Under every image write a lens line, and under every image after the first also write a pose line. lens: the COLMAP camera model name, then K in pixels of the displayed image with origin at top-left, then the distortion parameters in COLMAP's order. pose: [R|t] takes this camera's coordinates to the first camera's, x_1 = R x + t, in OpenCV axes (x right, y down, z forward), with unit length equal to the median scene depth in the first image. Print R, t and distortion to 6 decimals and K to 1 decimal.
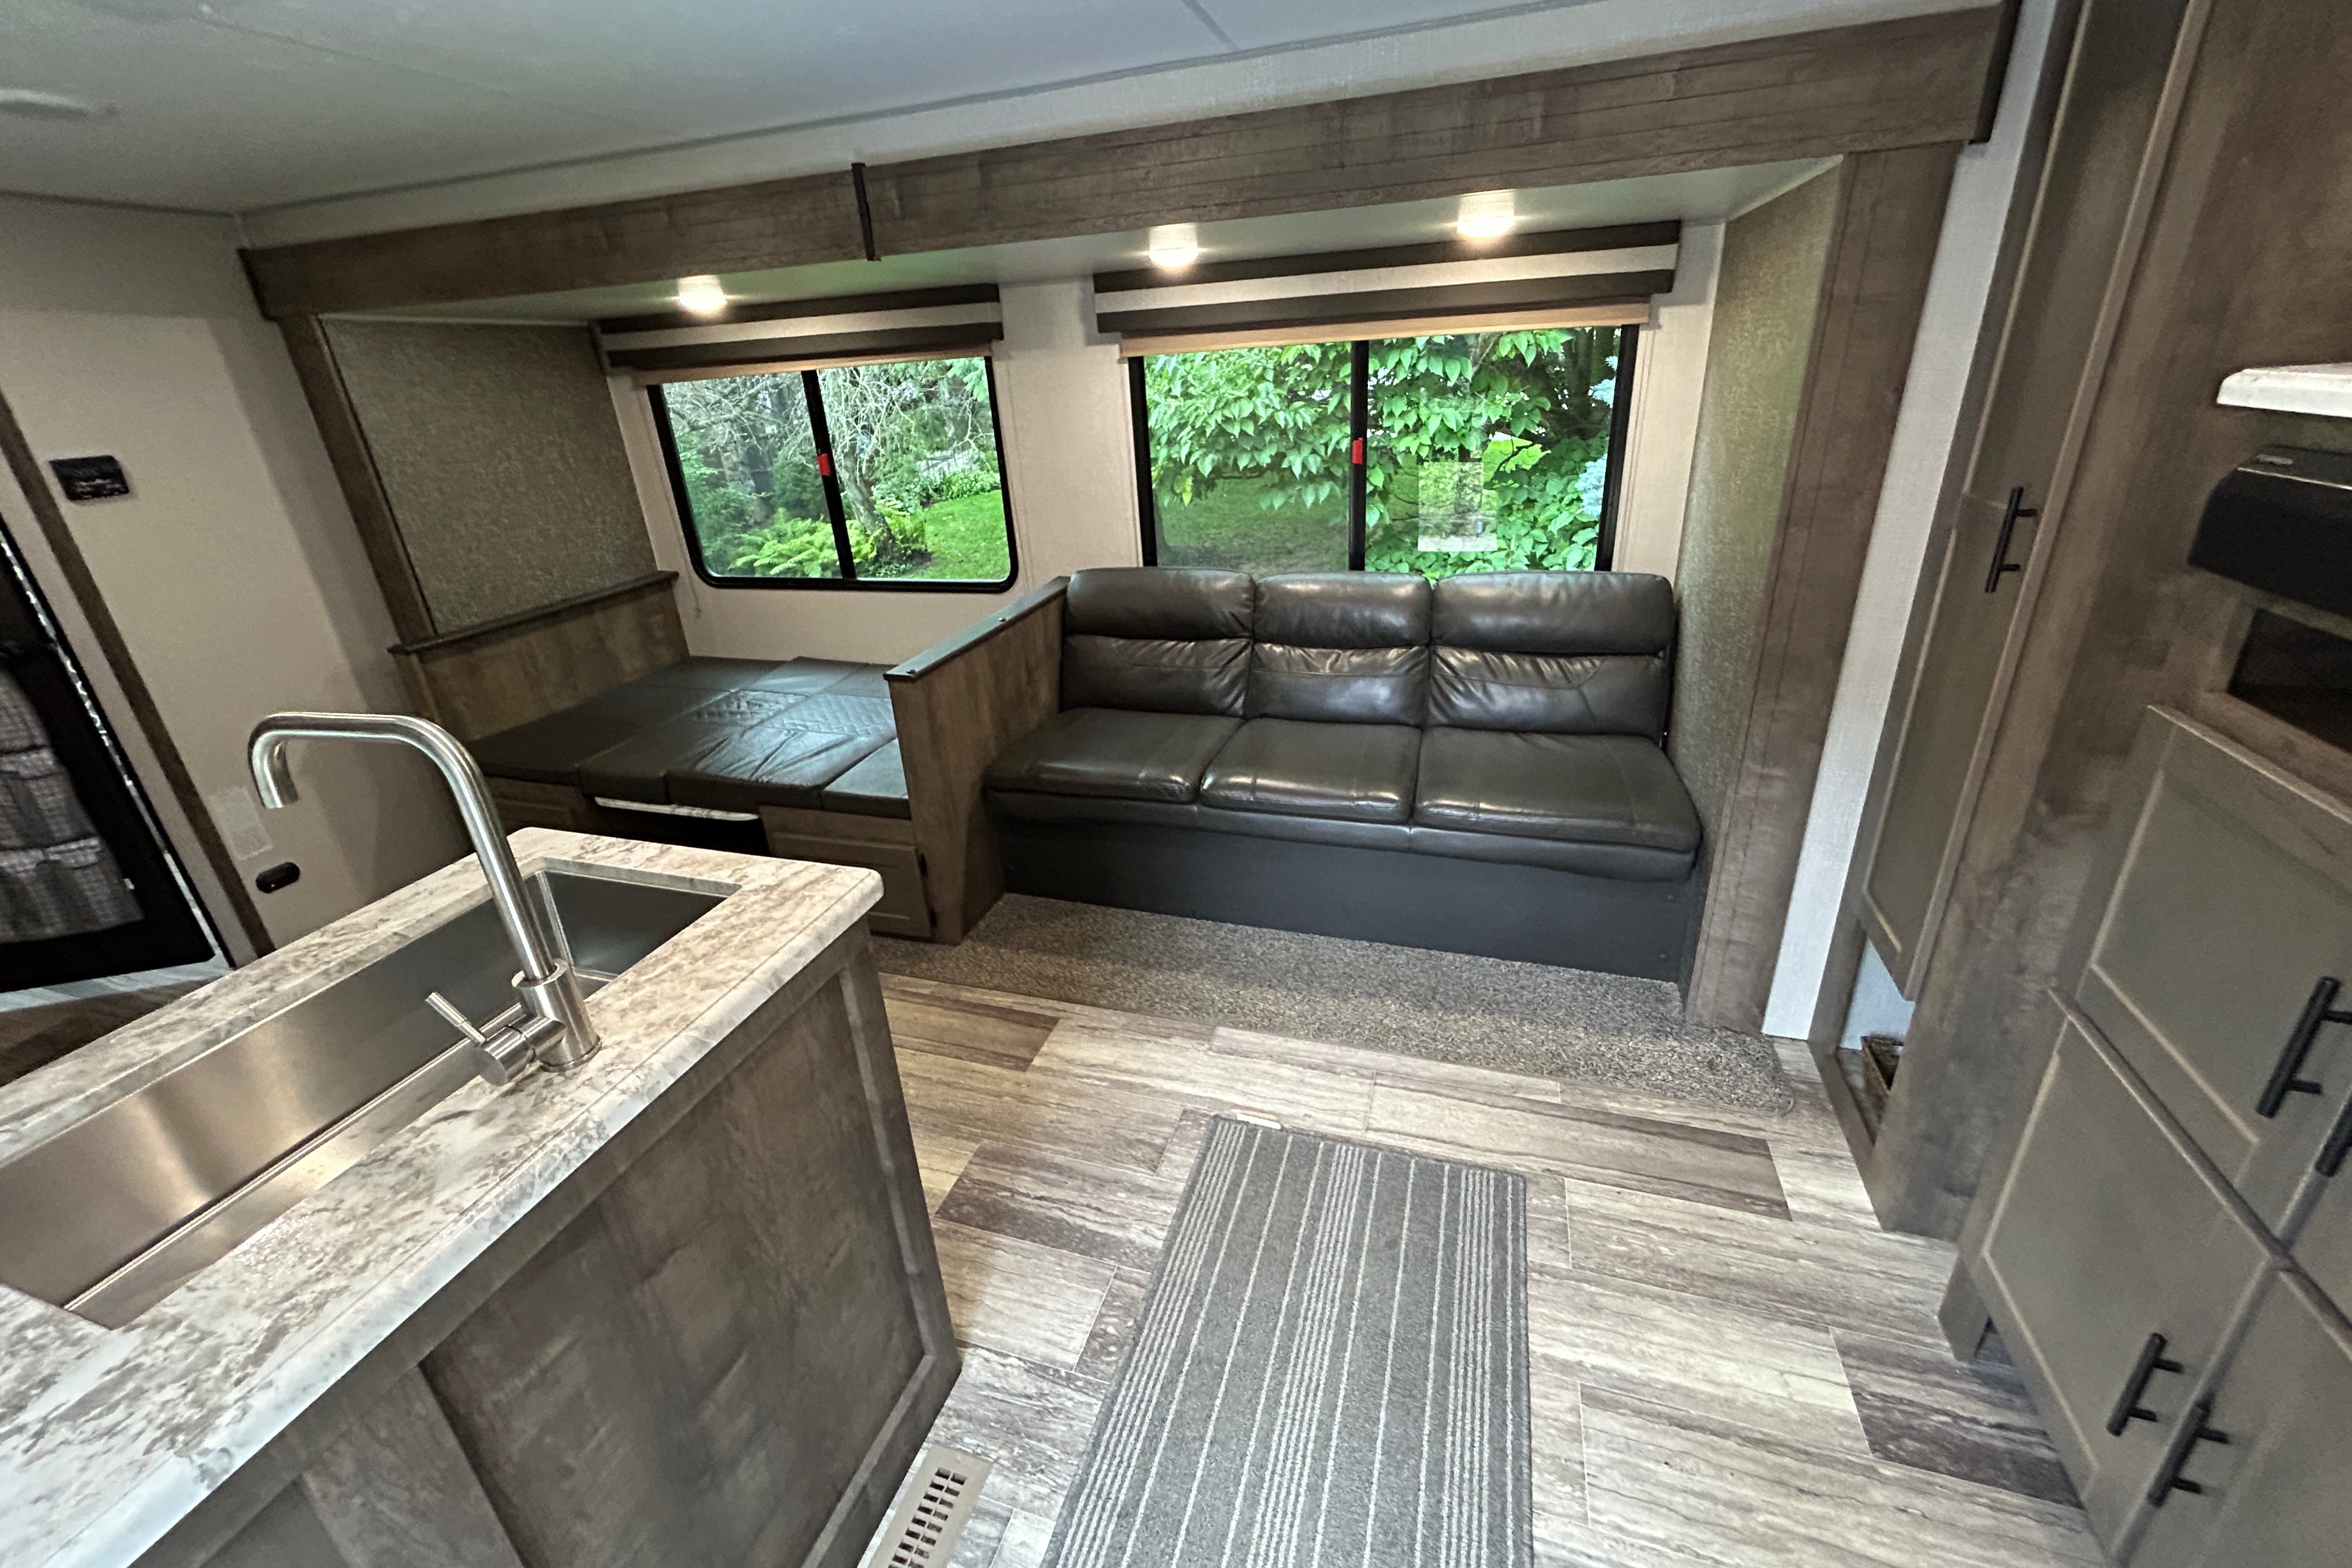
lens RADIAL K [[923.5, 0, 1181.7], [0, 923.5, 758.0], [0, 0, 1]] dist [-0.000143, 0.000092]
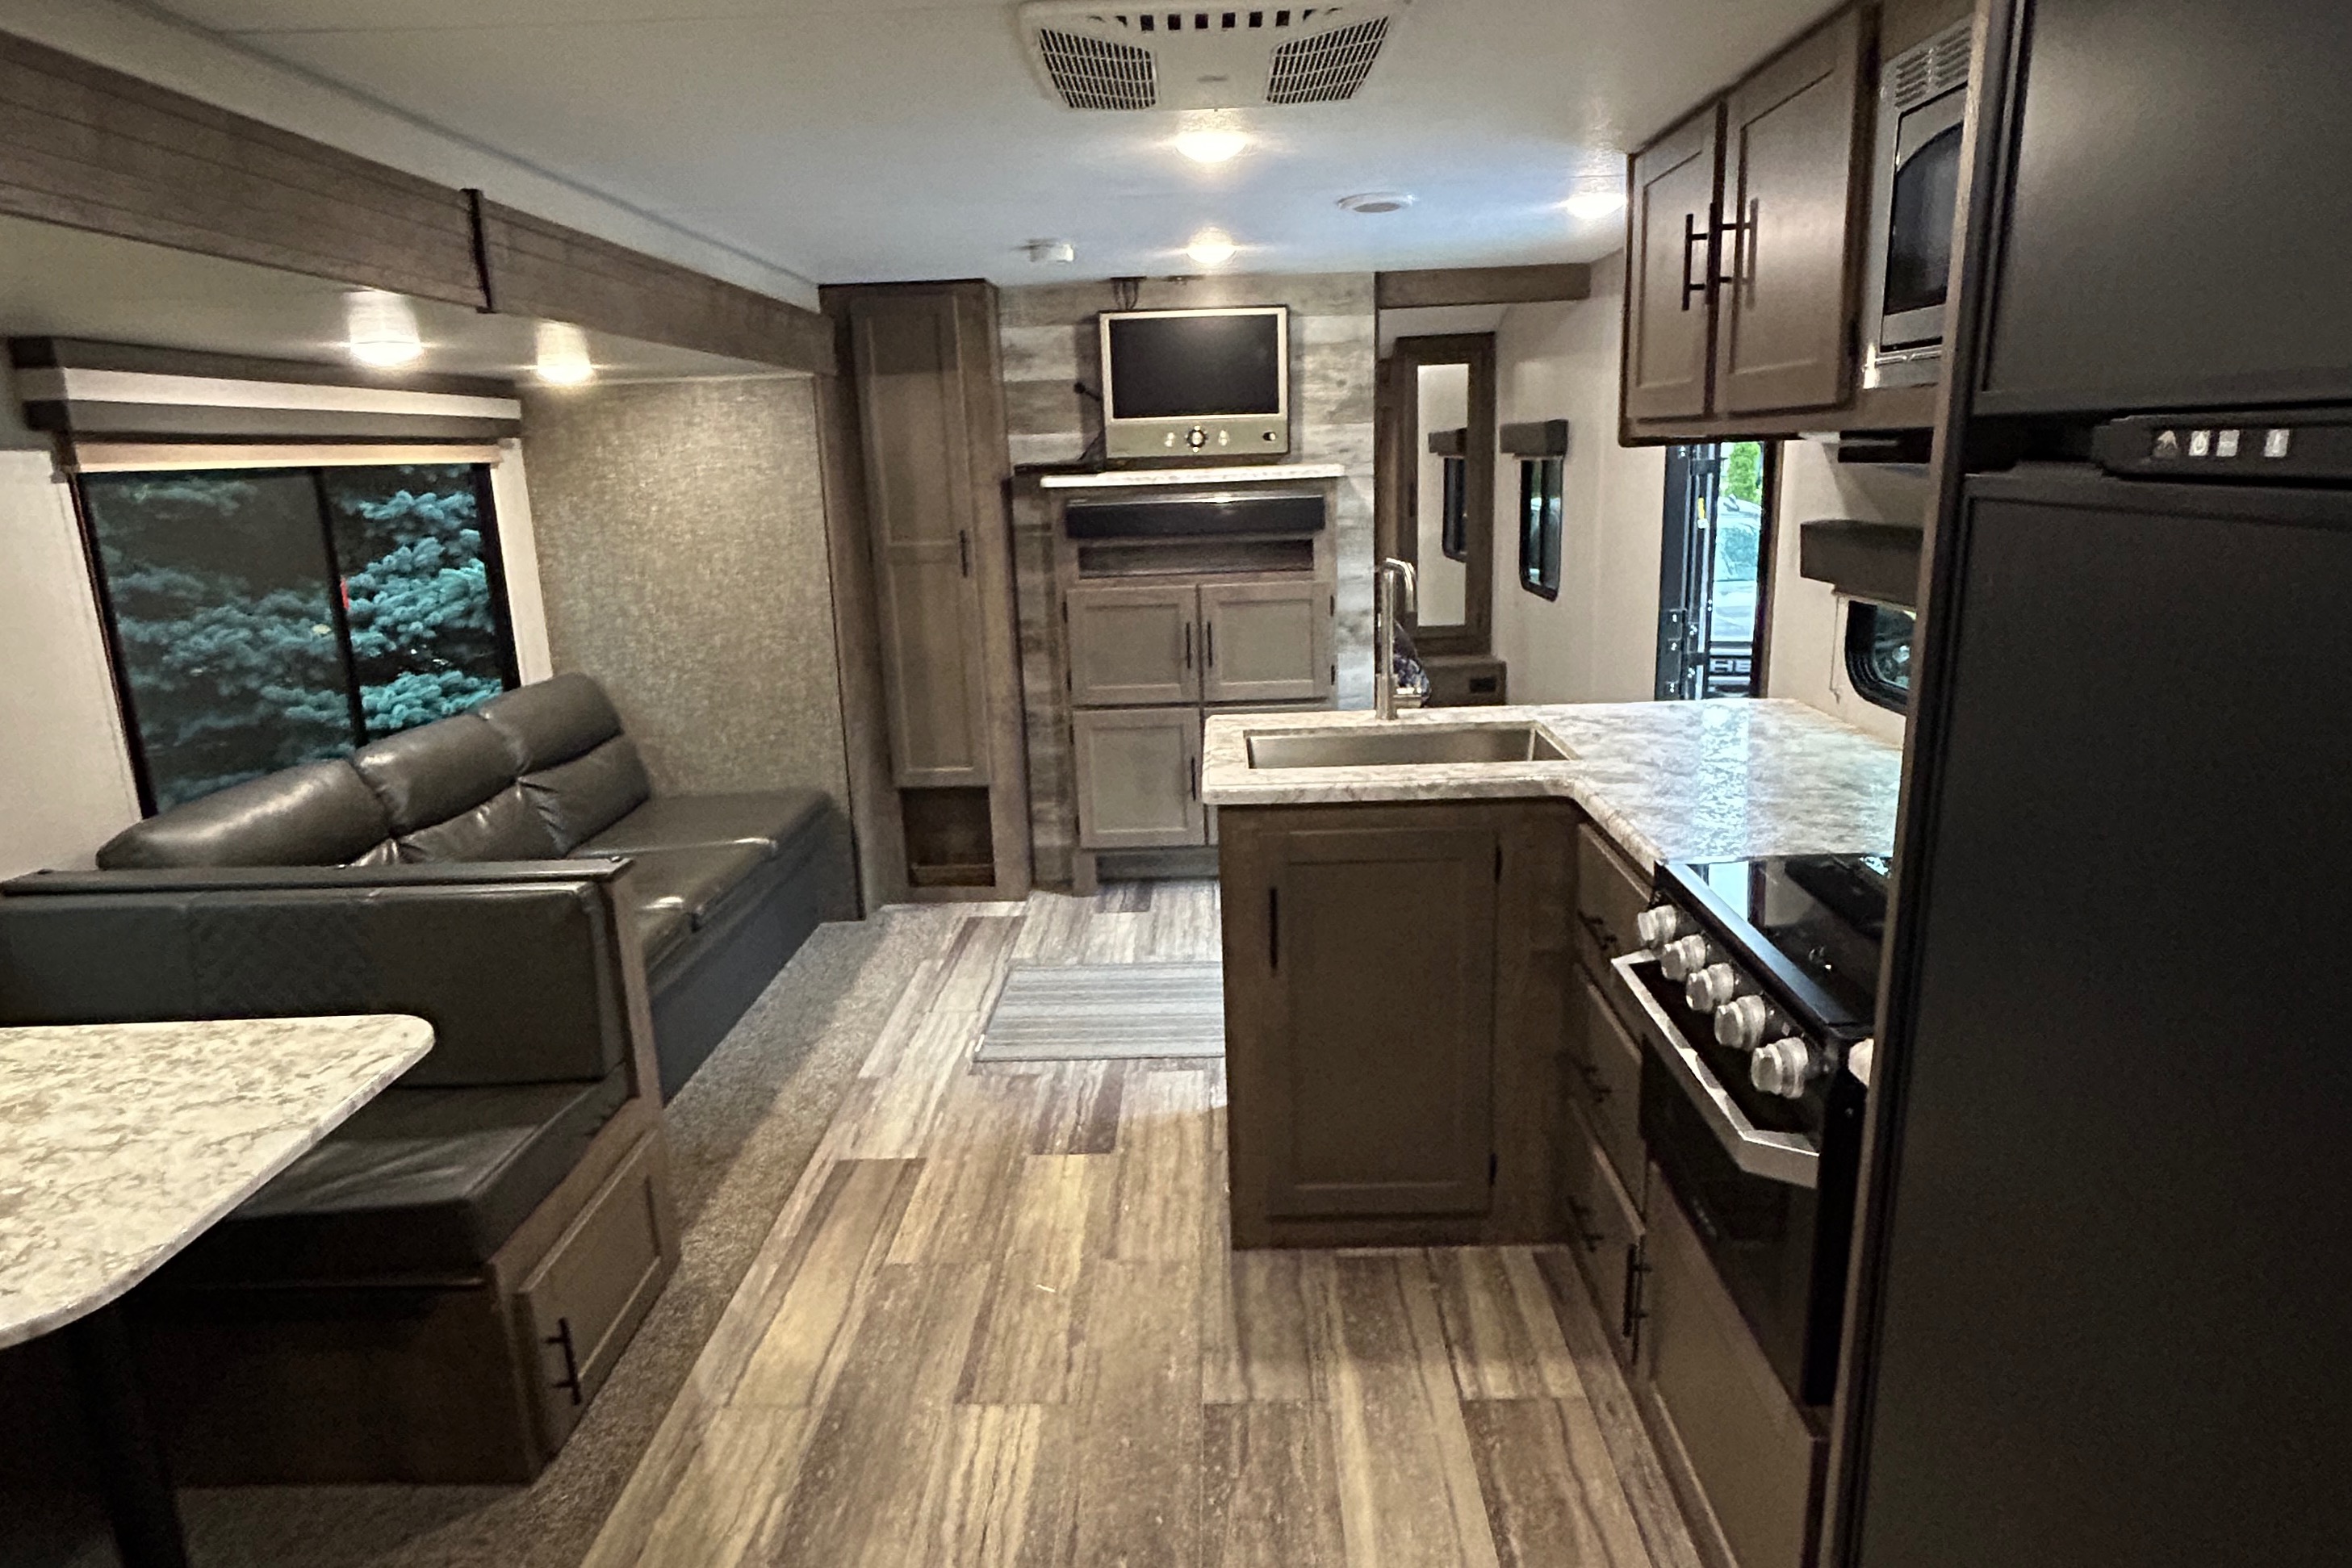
lens RADIAL K [[1313.2, 0, 1176.0], [0, 1313.2, 784.0], [0, 0, 1]] dist [-0.003527, -0.000835]
pose [[-0.270931, -0.167146, 0.947976, -1.383171], [0.435250, 0.857115, 0.275520, -0.231464], [-0.858577, 0.487253, -0.159469, 0.784135]]
